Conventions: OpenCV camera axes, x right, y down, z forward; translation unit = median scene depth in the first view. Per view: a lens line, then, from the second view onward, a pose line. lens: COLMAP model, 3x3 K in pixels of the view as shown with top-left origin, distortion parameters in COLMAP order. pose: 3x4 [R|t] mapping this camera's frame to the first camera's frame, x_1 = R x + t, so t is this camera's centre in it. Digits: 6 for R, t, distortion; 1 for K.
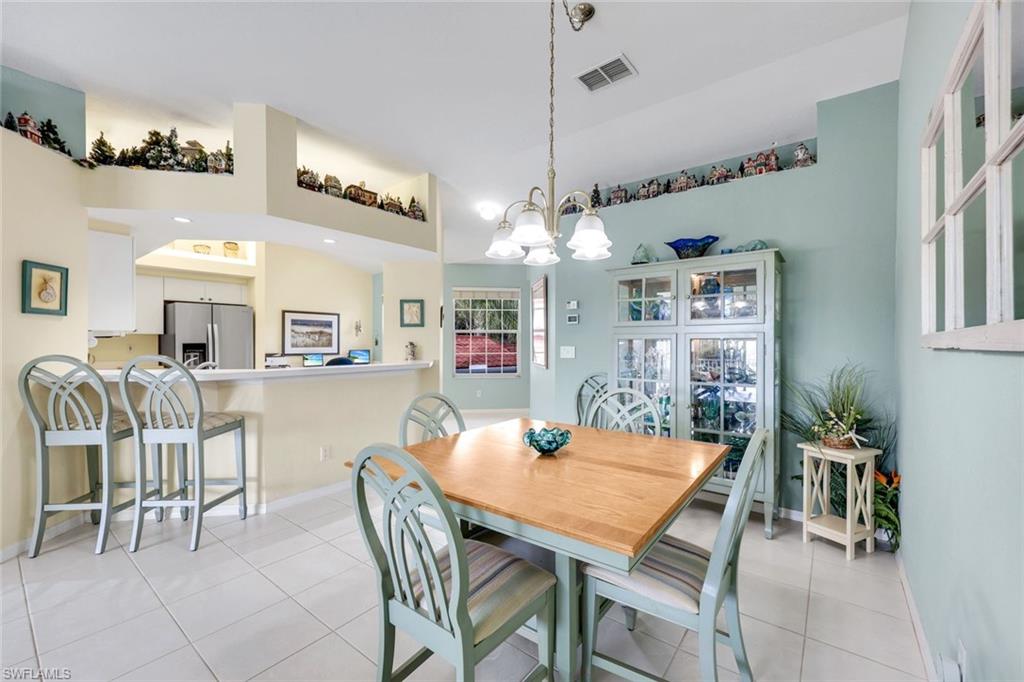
lens RADIAL K [[418.4, 0, 510.5], [0, 418.4, 341.0], [0, 0, 1]] dist [0.001018, 0.000160]
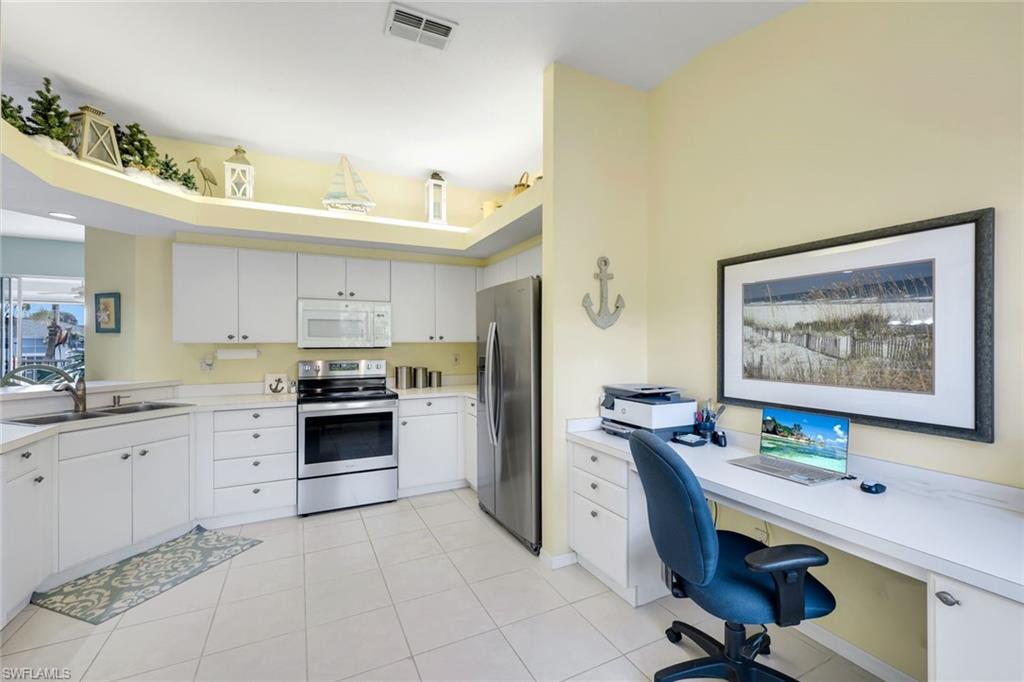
lens RADIAL K [[418.4, 0, 510.5], [0, 418.4, 341.0], [0, 0, 1]] dist [0.001018, 0.000160]
pose [[-0.428844, 0.001592, -0.903377, -0.174229], [0.004002, 0.999992, -0.000138, -0.011662], [0.903370, -0.003675, -0.428847, 0.951573]]
